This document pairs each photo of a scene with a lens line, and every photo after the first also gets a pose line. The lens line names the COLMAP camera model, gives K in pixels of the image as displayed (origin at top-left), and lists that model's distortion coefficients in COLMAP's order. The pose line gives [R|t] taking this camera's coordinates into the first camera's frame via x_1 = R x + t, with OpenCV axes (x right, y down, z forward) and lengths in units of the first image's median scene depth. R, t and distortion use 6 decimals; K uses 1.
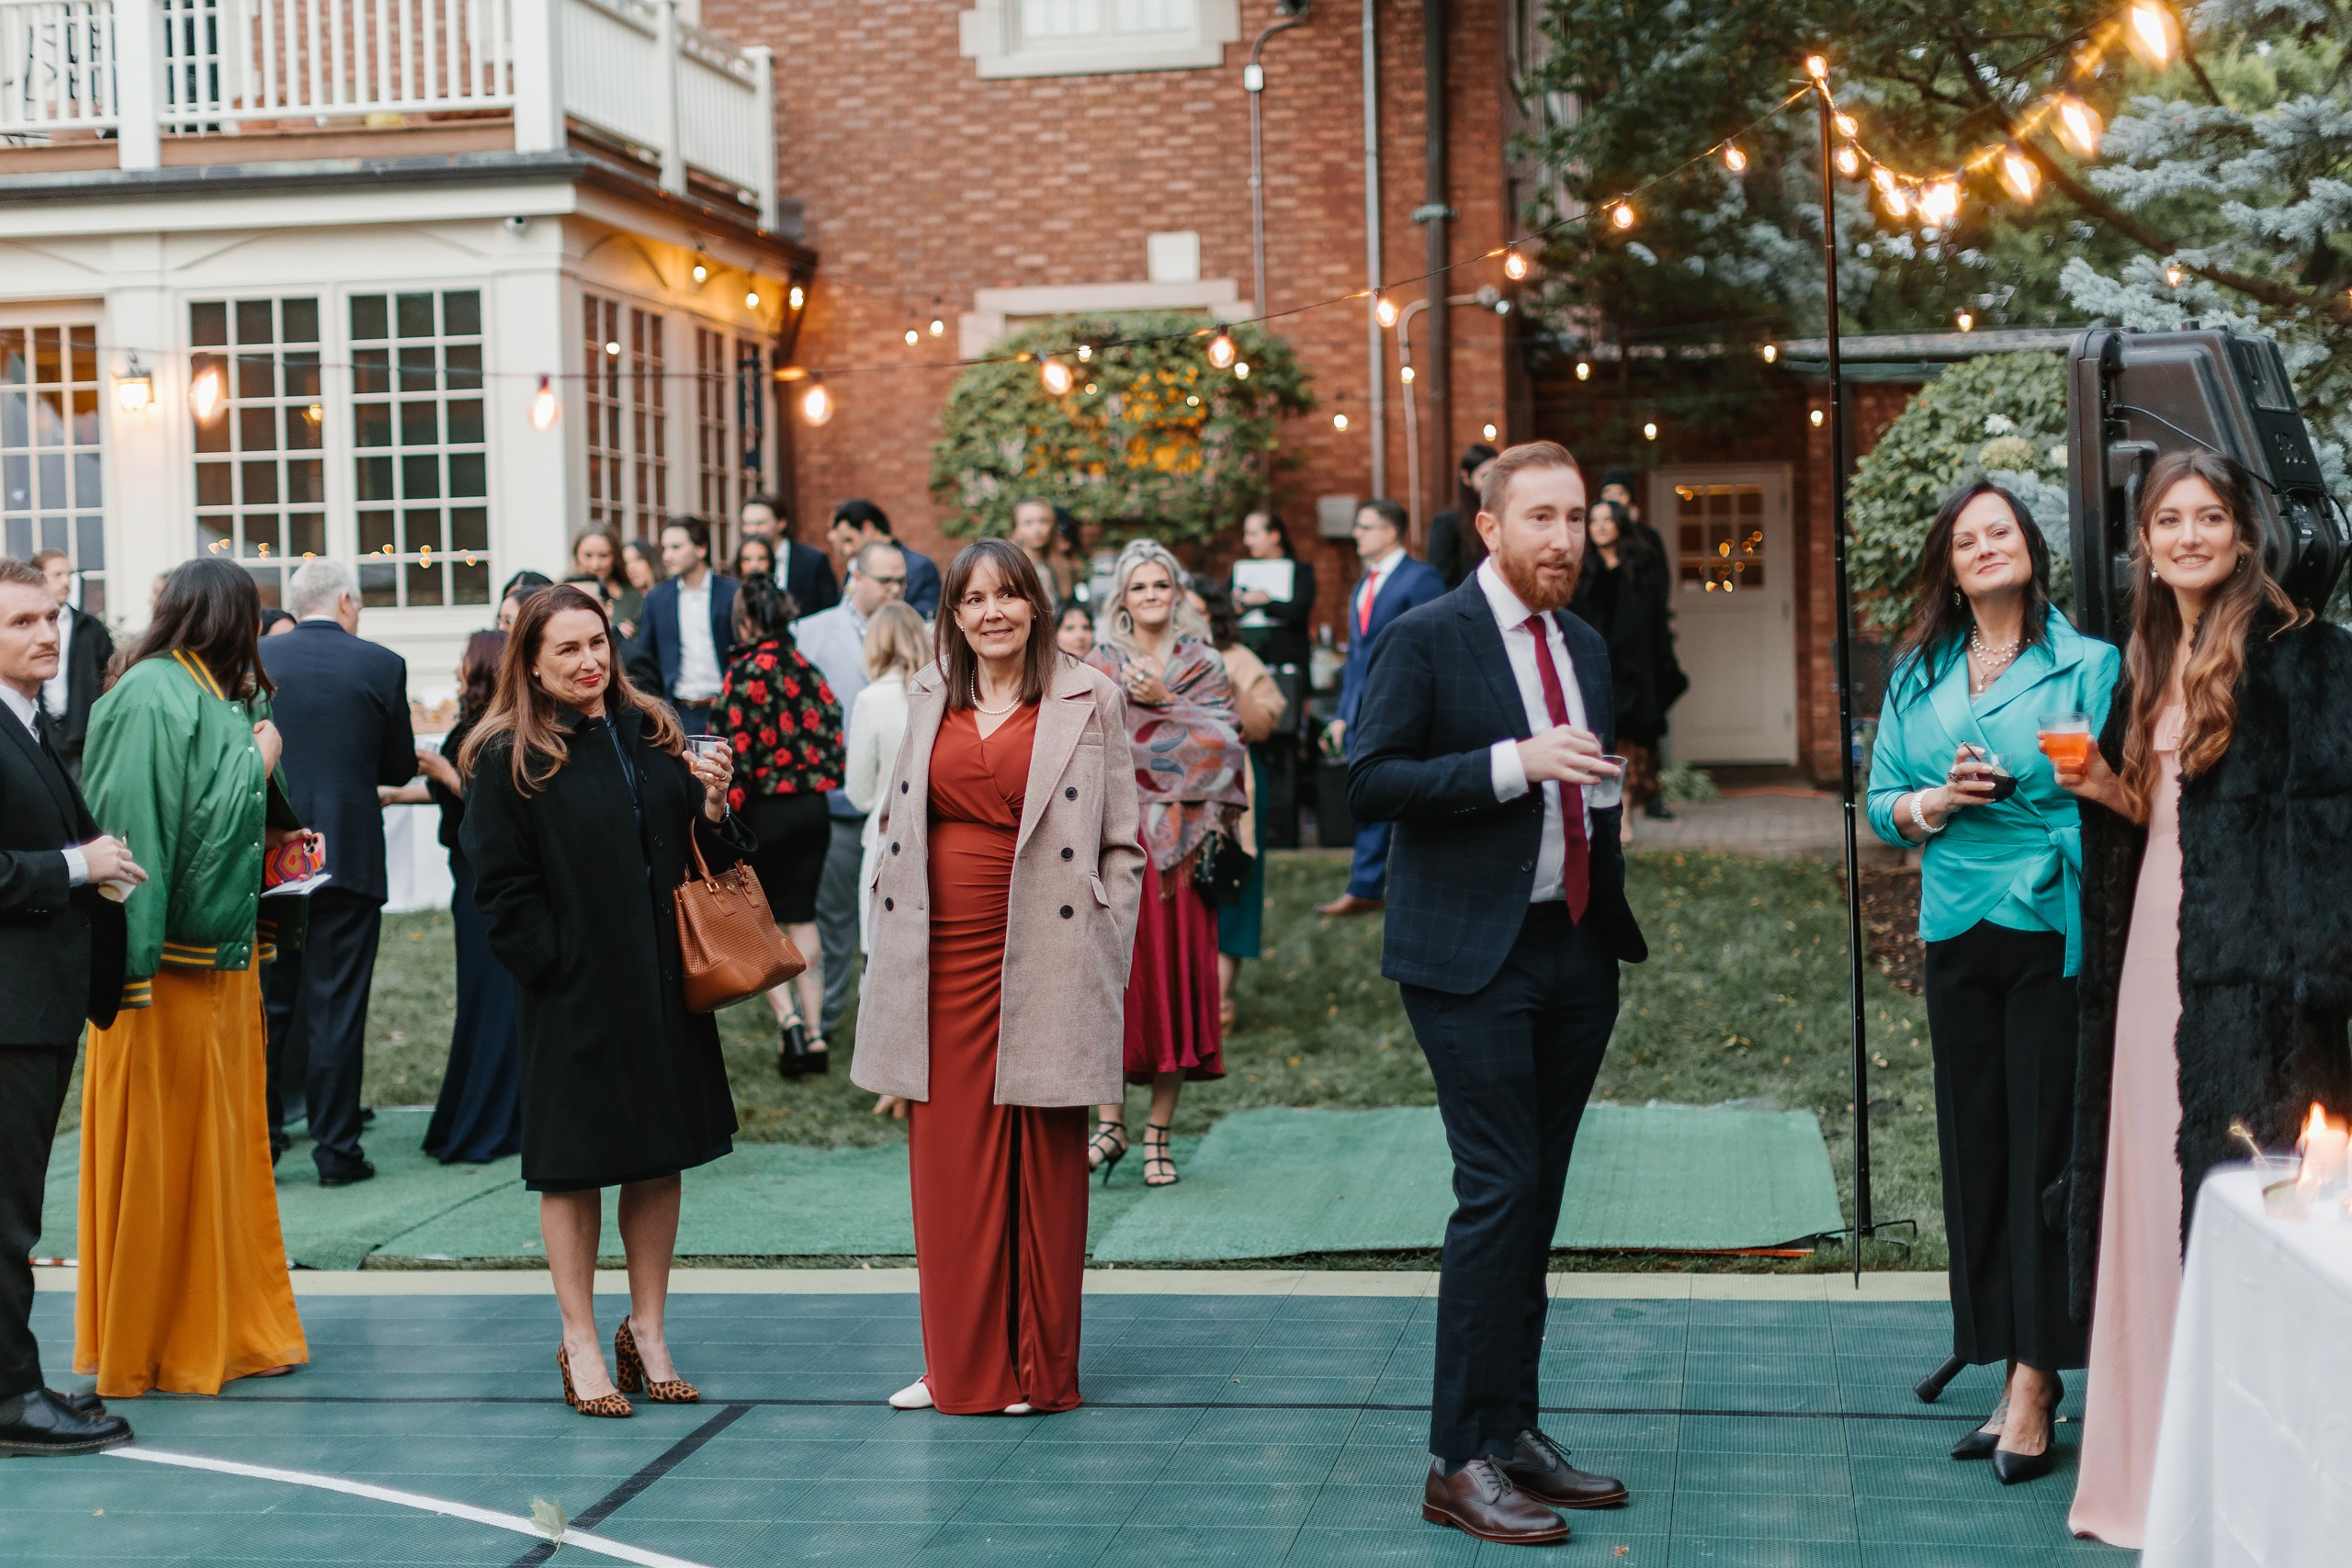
lens RADIAL K [[3349.0, 0, 1182.0], [0, 3349.0, 780.6], [0, 0, 1]] dist [0.015714, 0.000000]
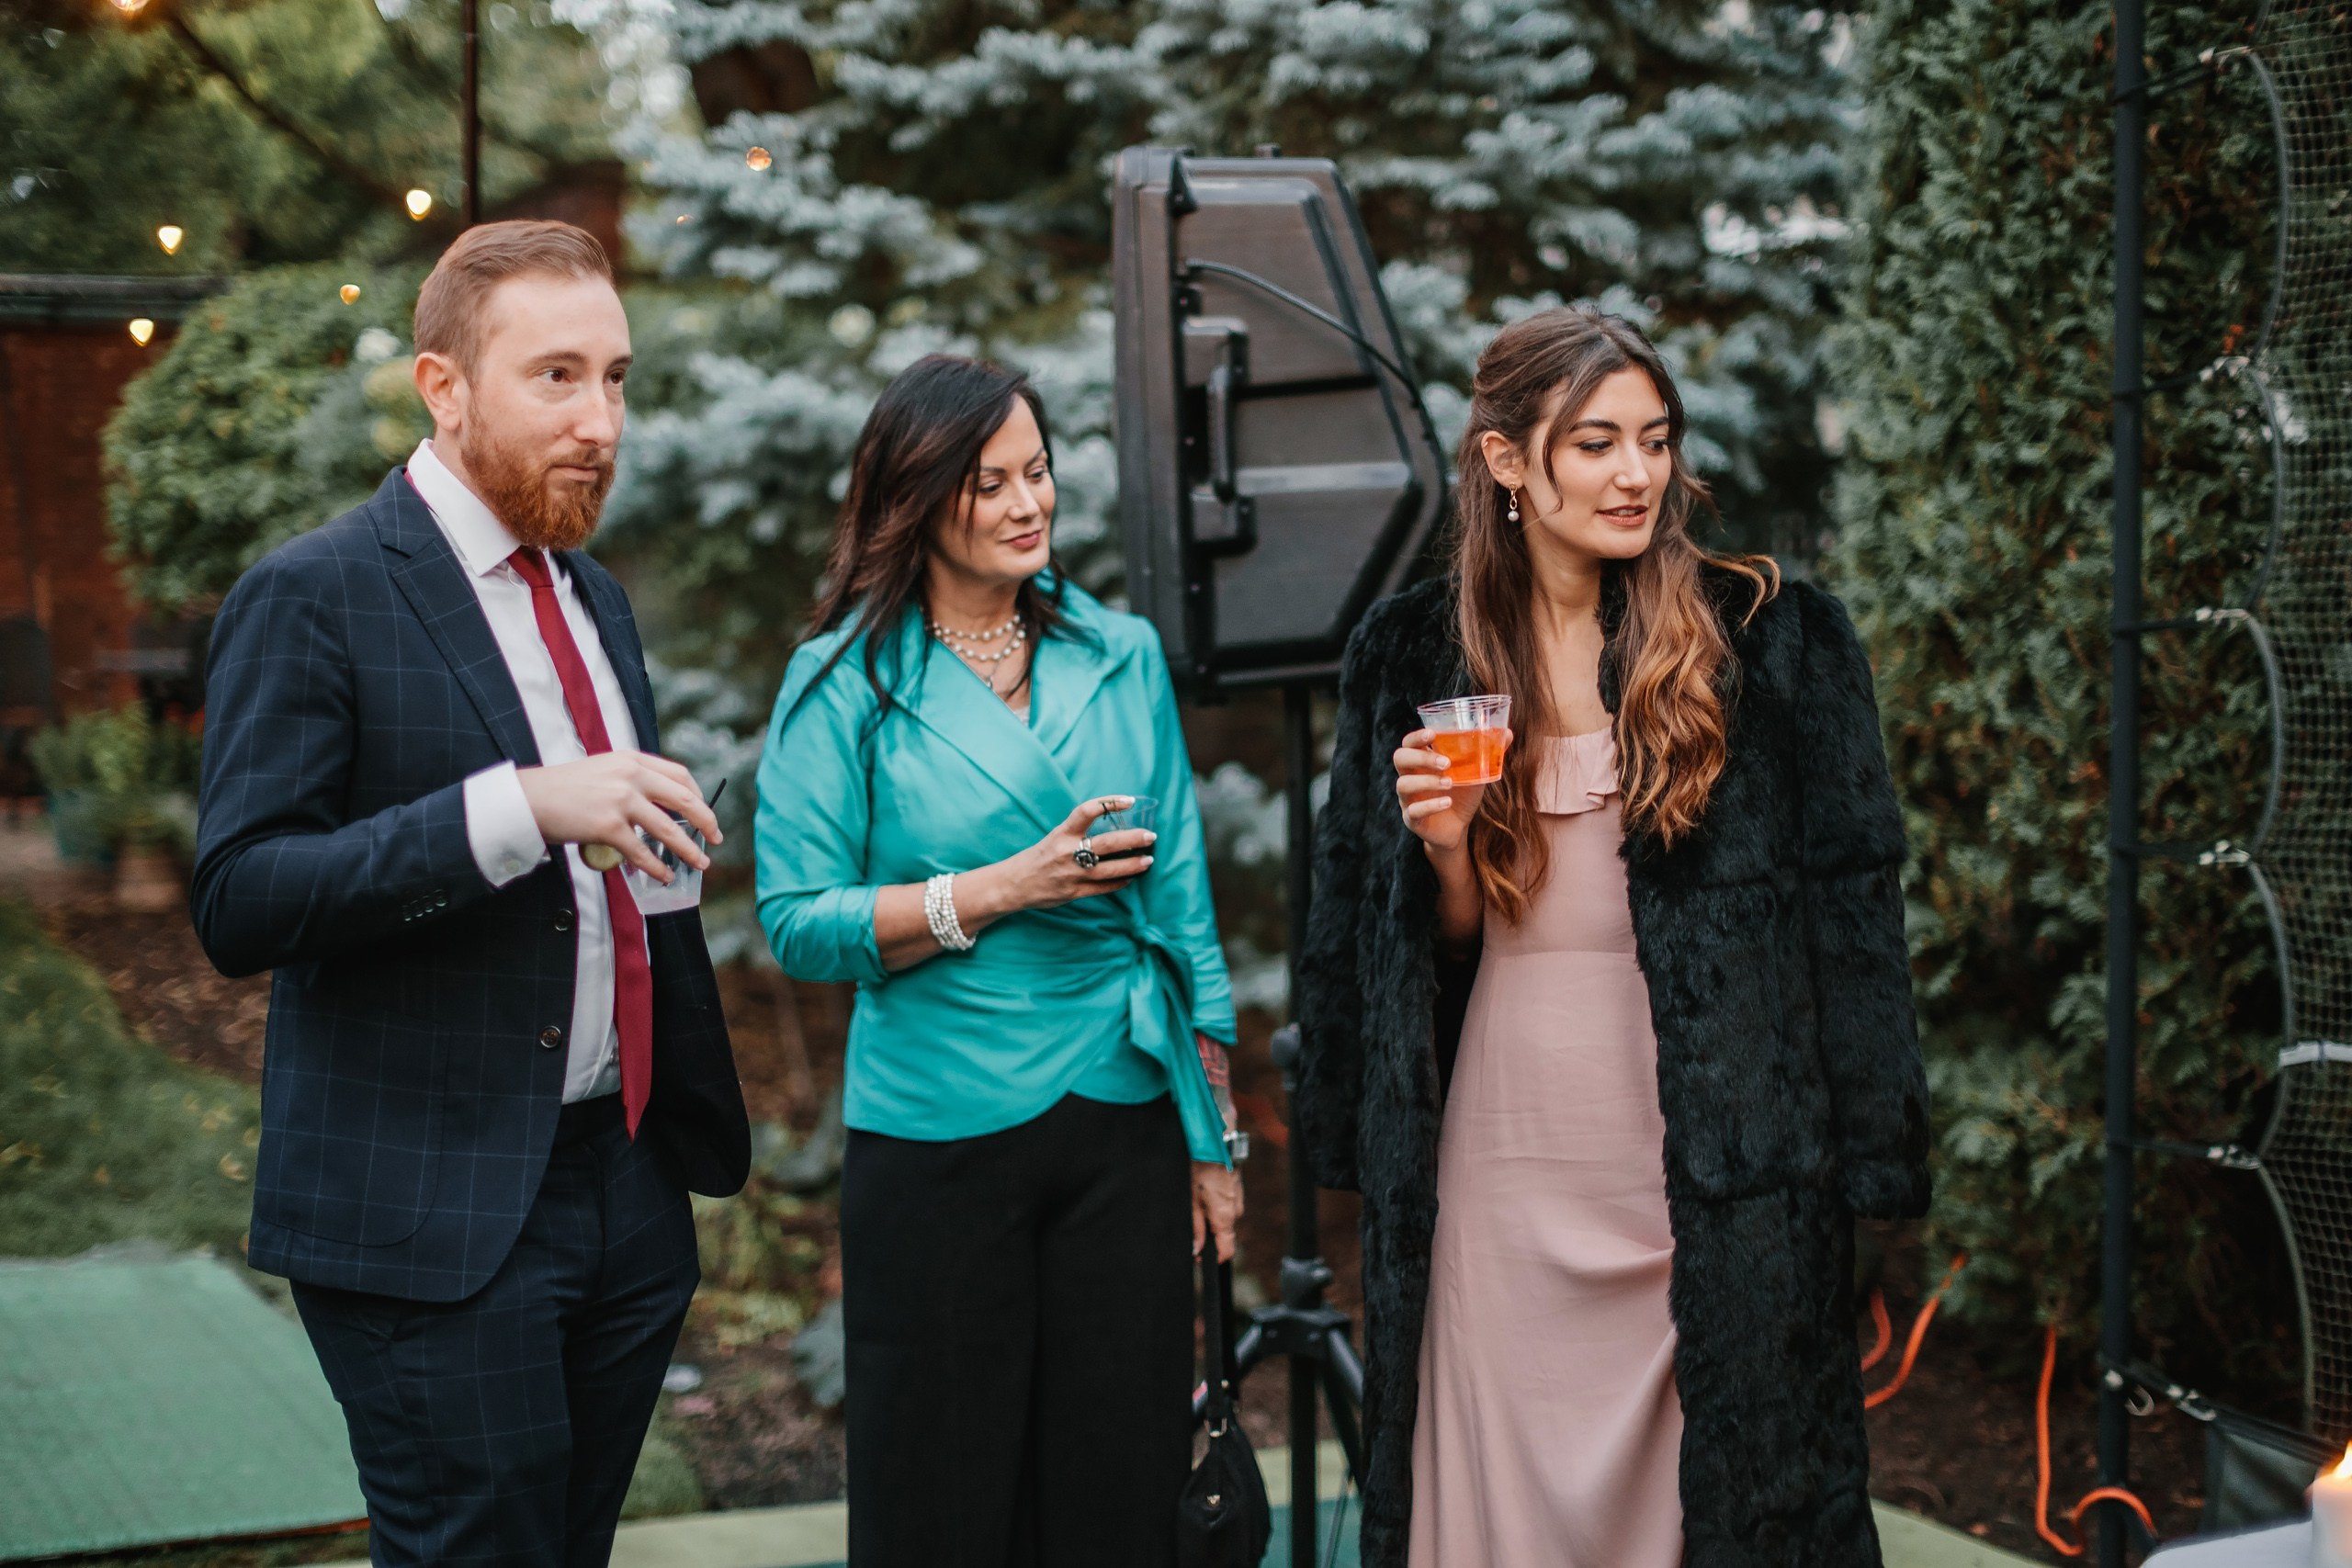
lens RADIAL K [[3349.0, 0, 1161.4], [0, 3349.0, 808.4], [0, 0, 1]] dist [0.015714, 0.000000]
pose [[0.818691, -0.014906, 0.574042, -0.037899], [0.008519, 0.999868, 0.013814, -0.005005], [-0.574172, -0.006419, 0.818710, 0.167826]]
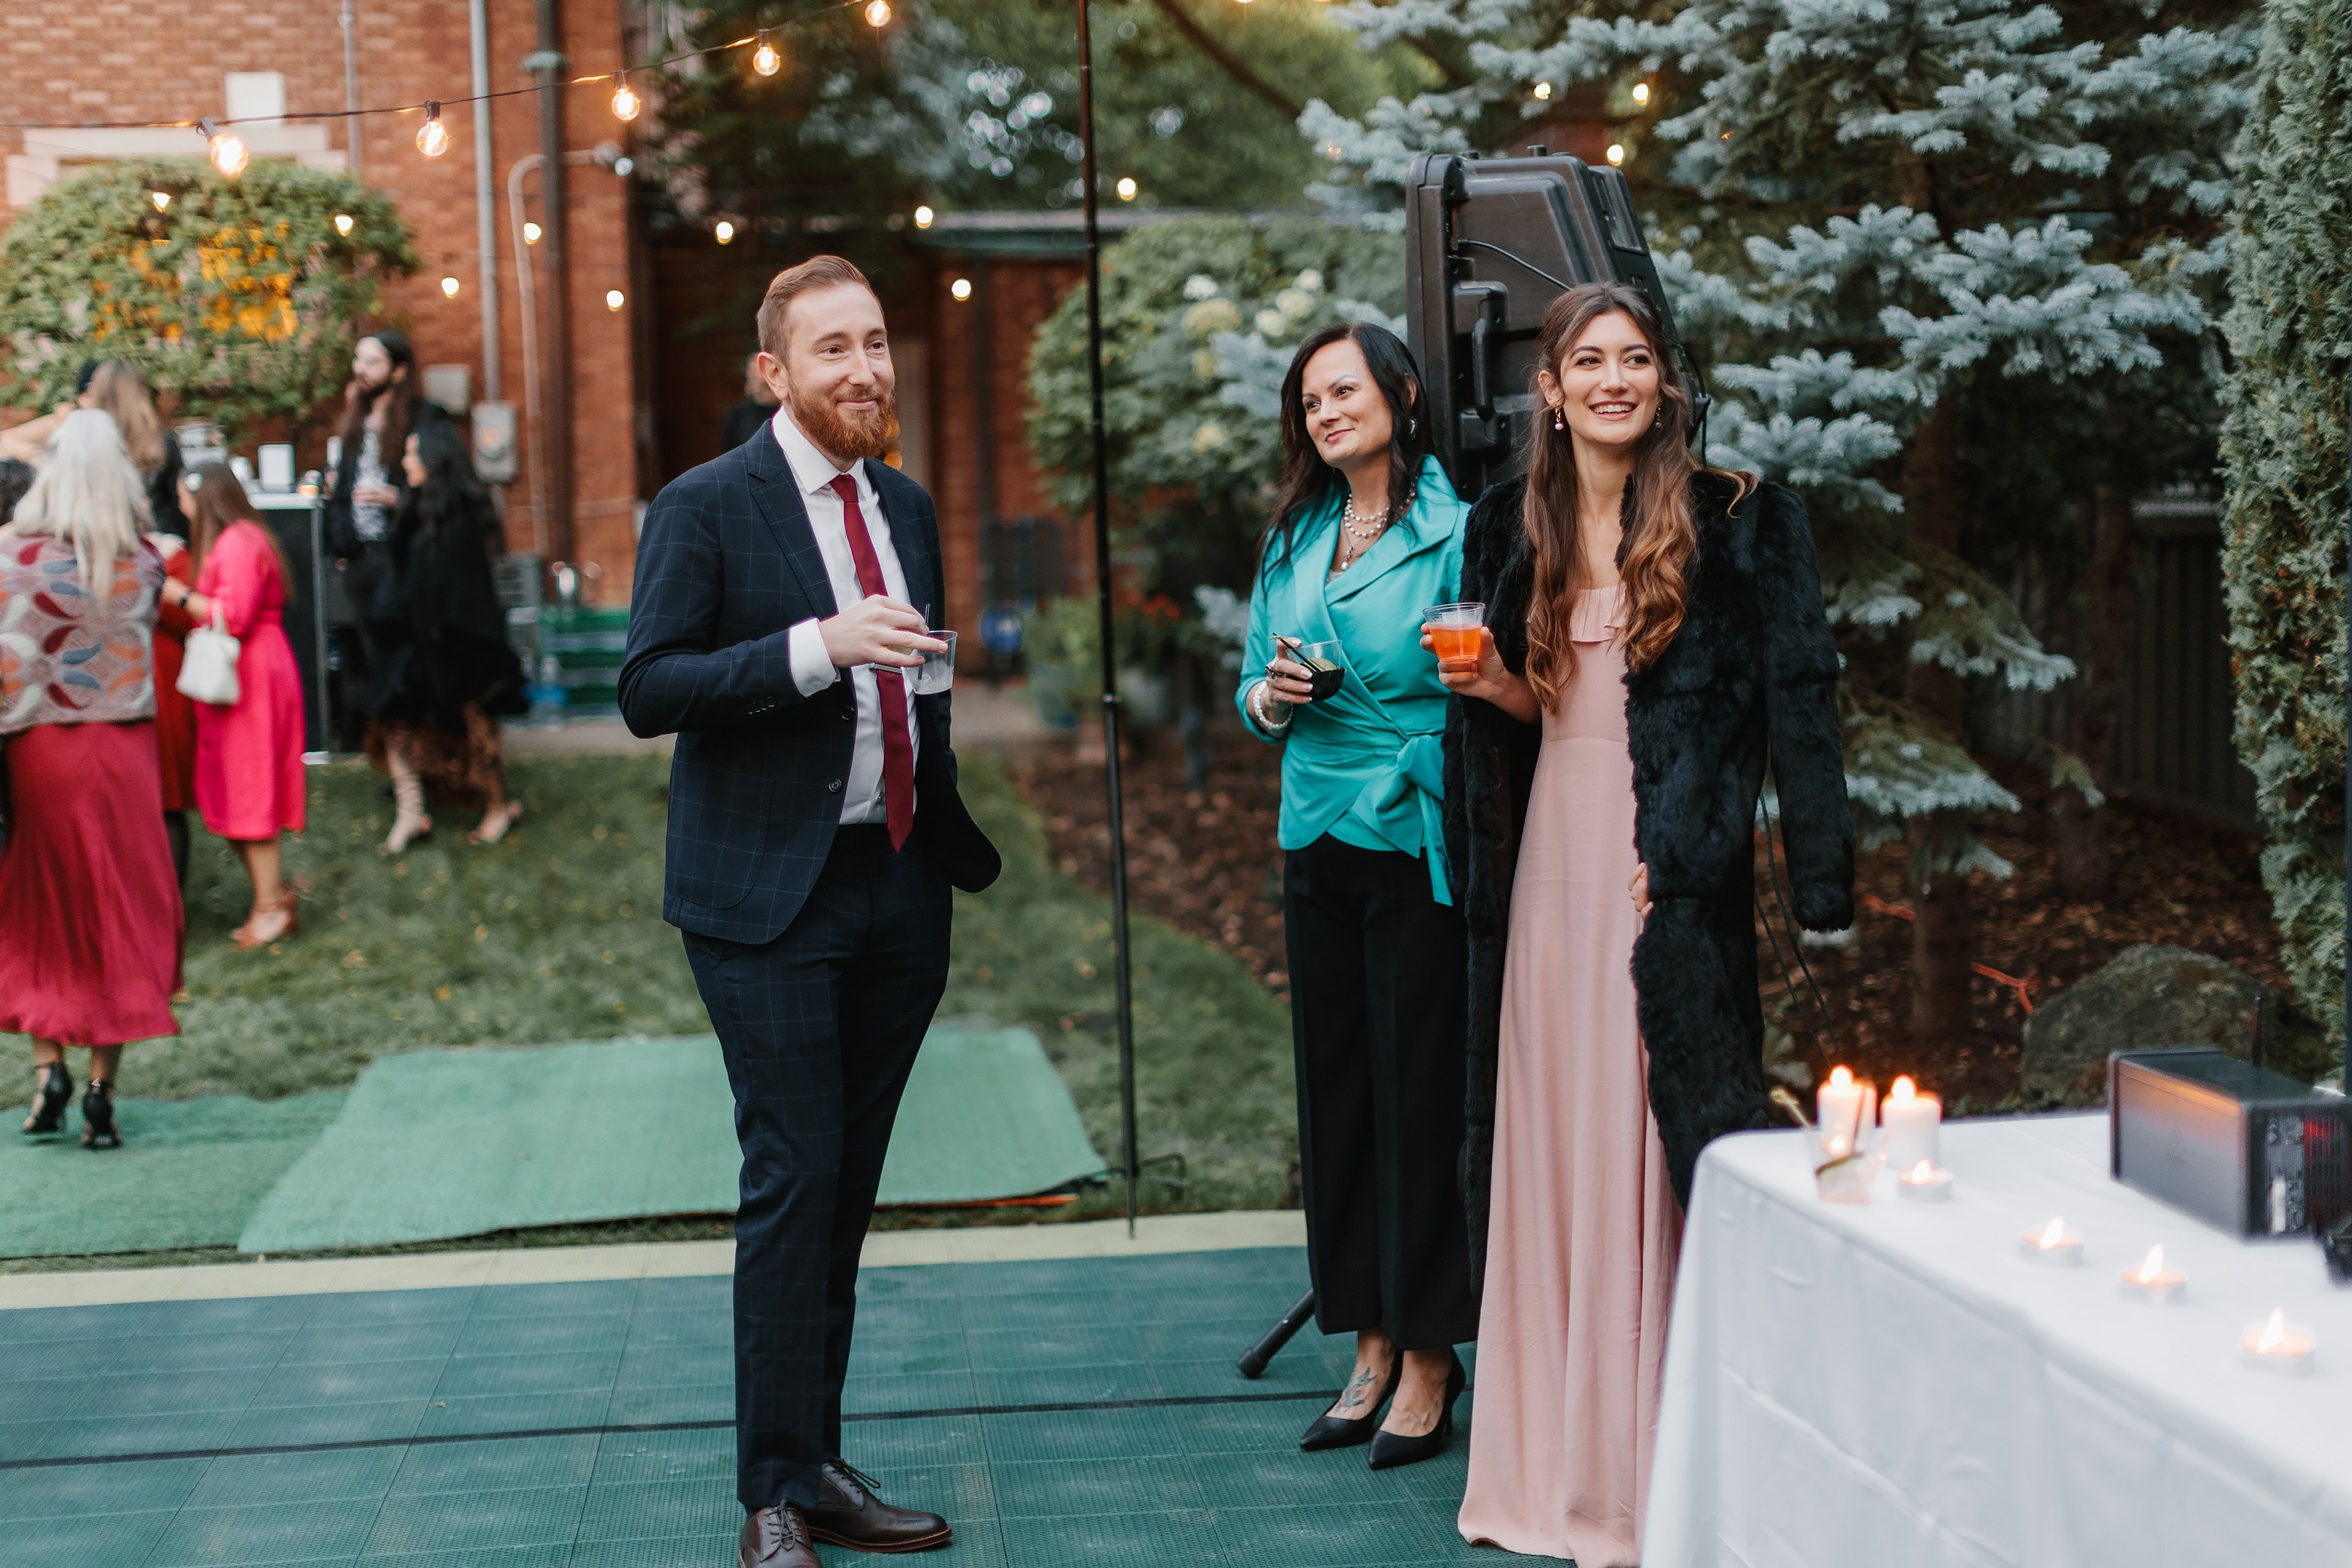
lens RADIAL K [[3349.0, 0, 1187.5], [0, 3349.0, 791.3], [0, 0, 1]] dist [0.015714, 0.000000]
pose [[0.962600, -0.021732, 0.270053, -0.010691], [0.011967, 0.999216, 0.037751, -0.000719], [-0.270661, -0.033107, 0.962105, 0.062418]]
